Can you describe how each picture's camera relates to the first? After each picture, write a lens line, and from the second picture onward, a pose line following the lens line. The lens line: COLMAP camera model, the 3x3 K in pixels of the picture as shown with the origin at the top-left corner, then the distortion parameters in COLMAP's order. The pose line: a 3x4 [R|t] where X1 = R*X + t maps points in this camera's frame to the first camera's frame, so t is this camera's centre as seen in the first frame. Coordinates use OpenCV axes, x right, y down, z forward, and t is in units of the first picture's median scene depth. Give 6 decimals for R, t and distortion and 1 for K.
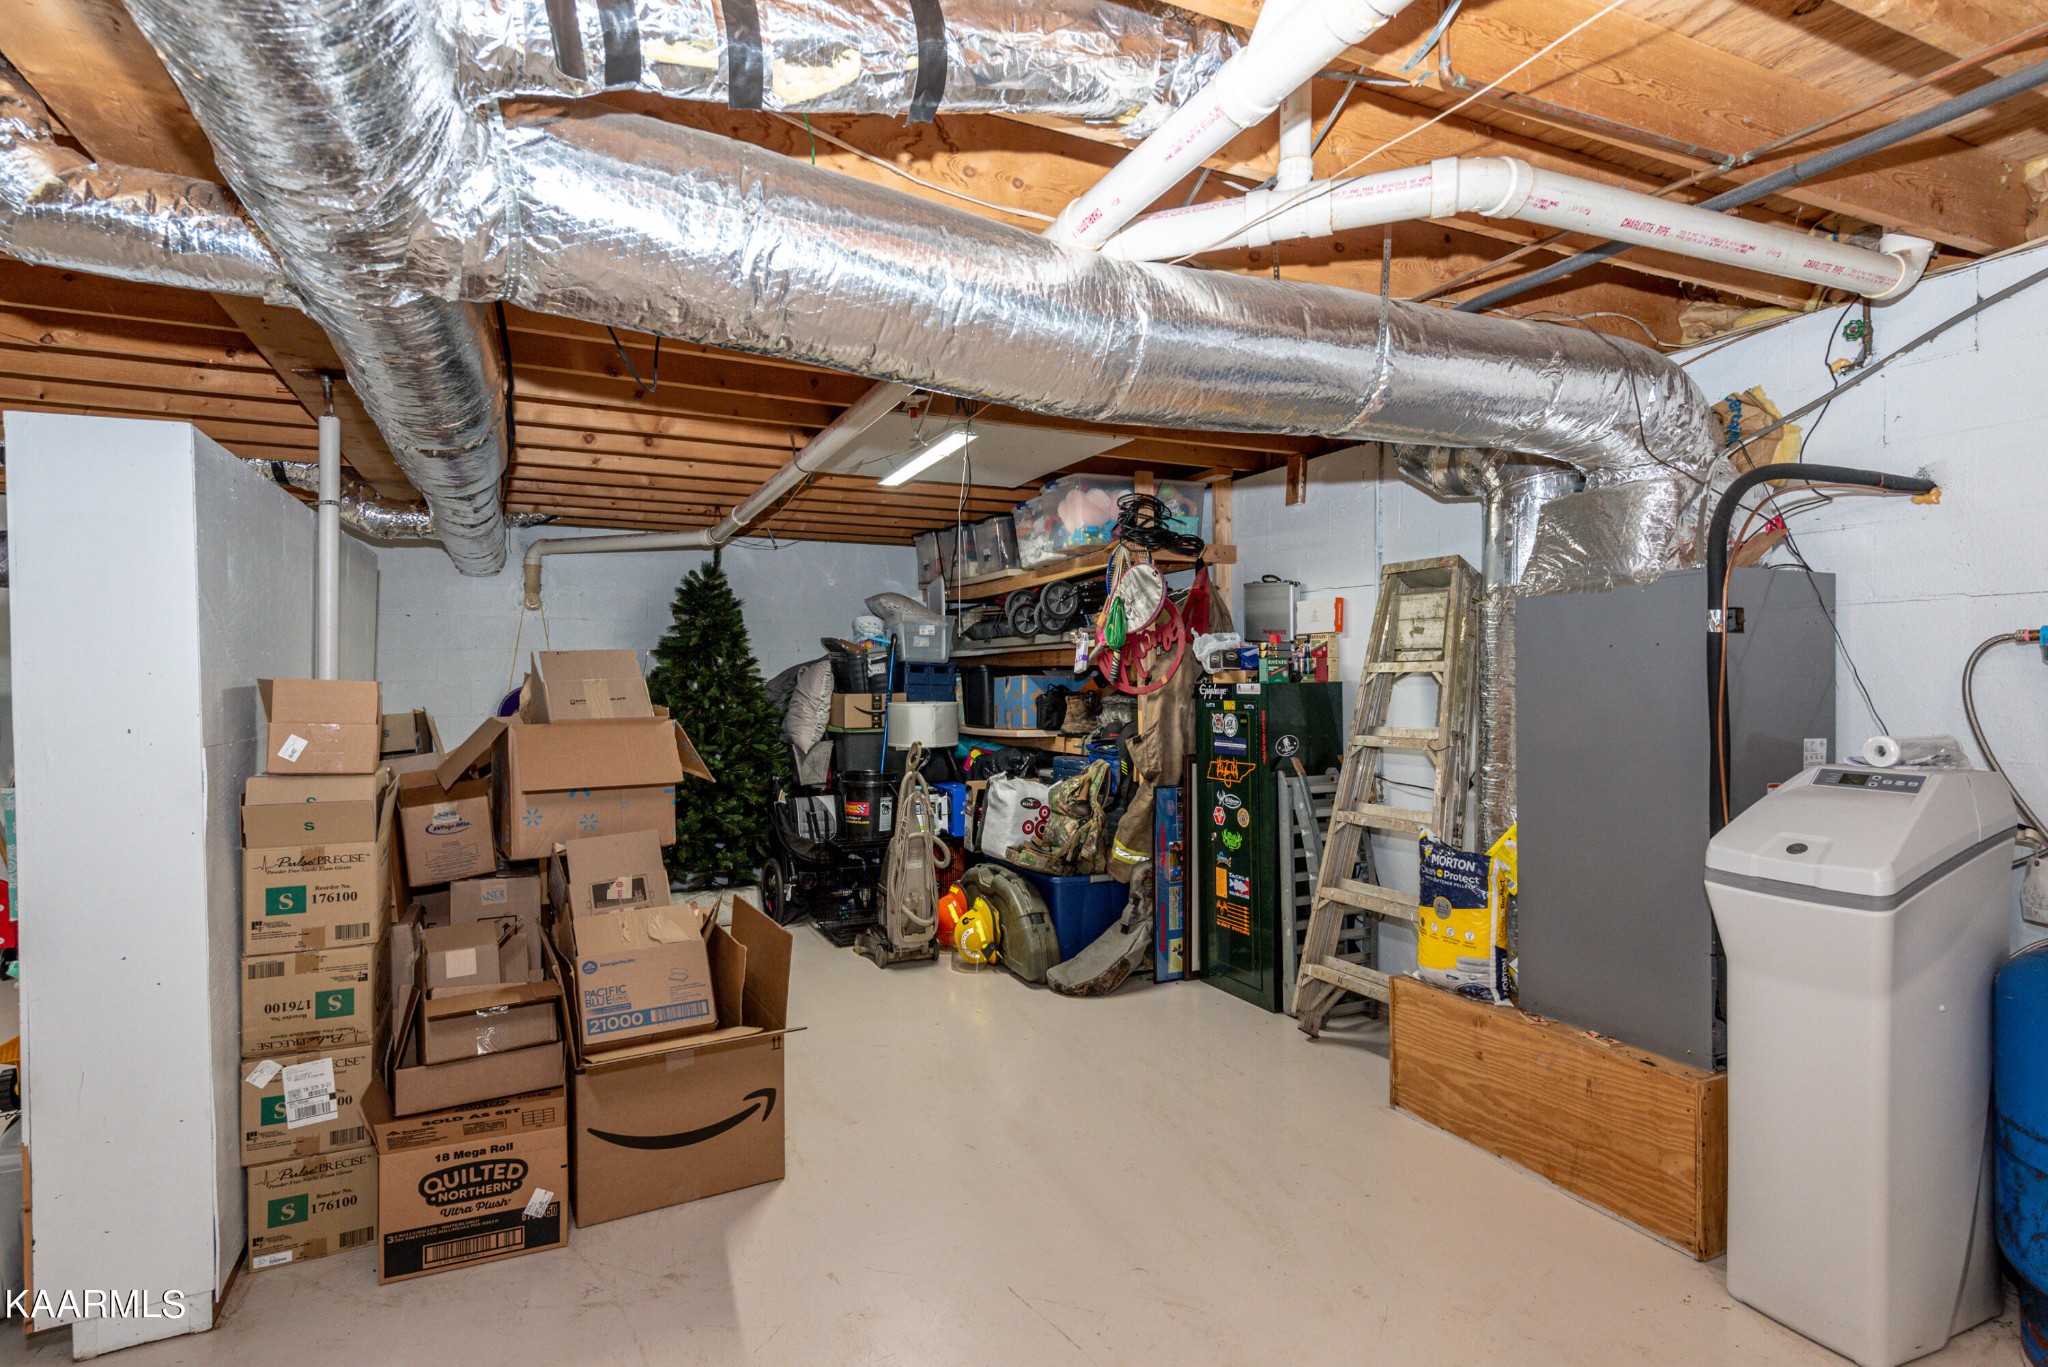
lens RADIAL K [[993.2, 0, 1024.0], [0, 993.2, 683.5], [0, 0, 1]] dist [0.004372, 0.000498]
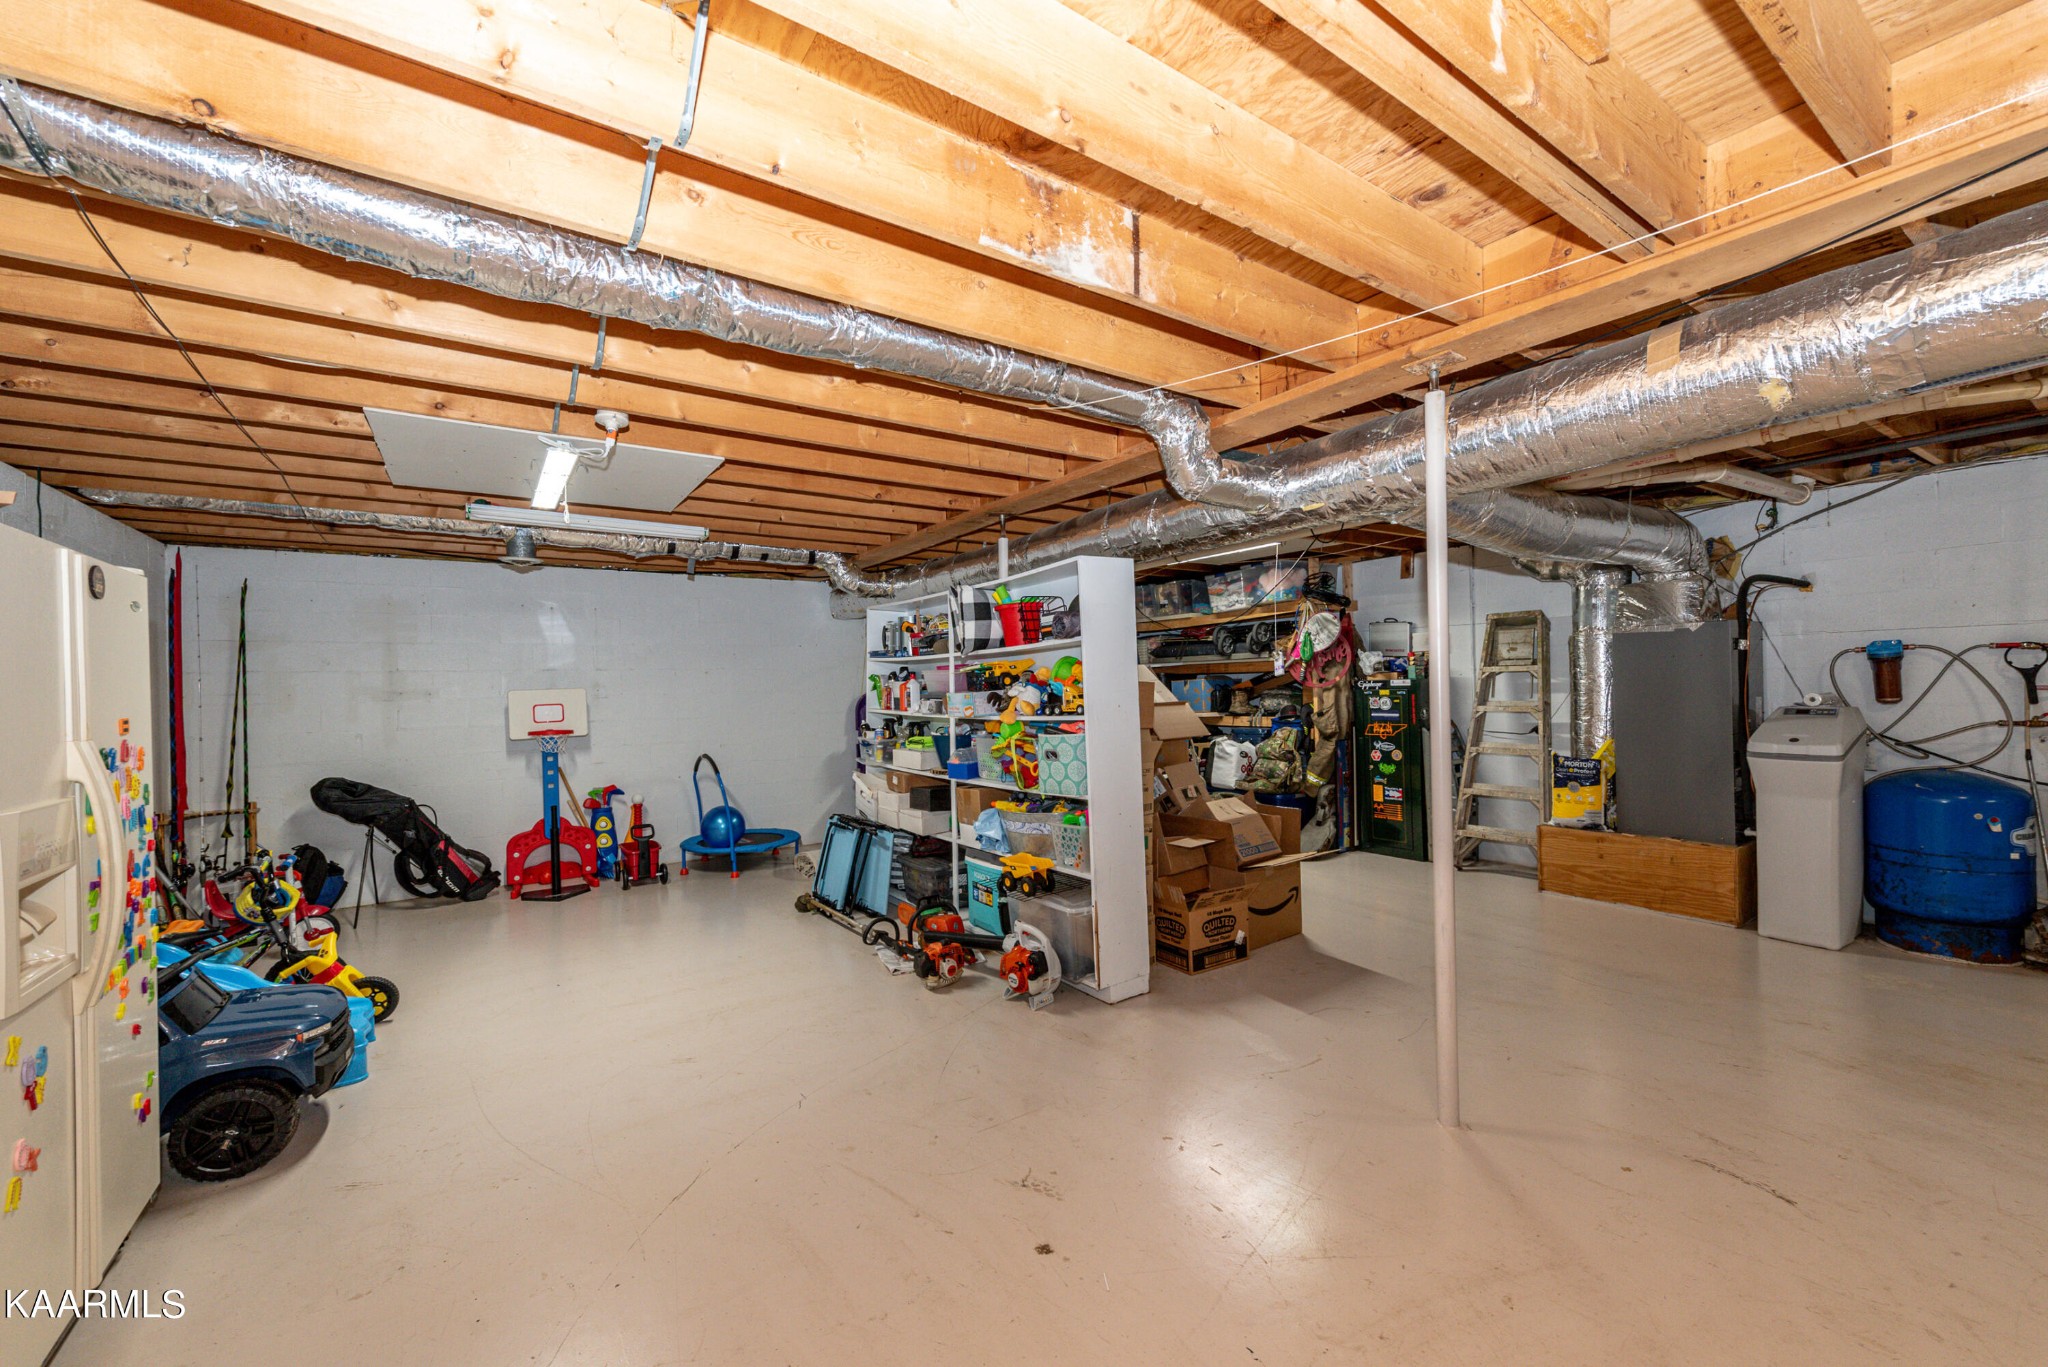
lens RADIAL K [[785.0, 0, 1017.9], [0, 785.0, 687.0], [0, 0, 1]] dist [0.007860, -0.000251]
pose [[0.988623, -0.017662, 0.149376, -0.649819], [0.018356, 0.999826, -0.003268, 0.004925], [-0.149292, 0.005973, 0.988775, -0.289324]]
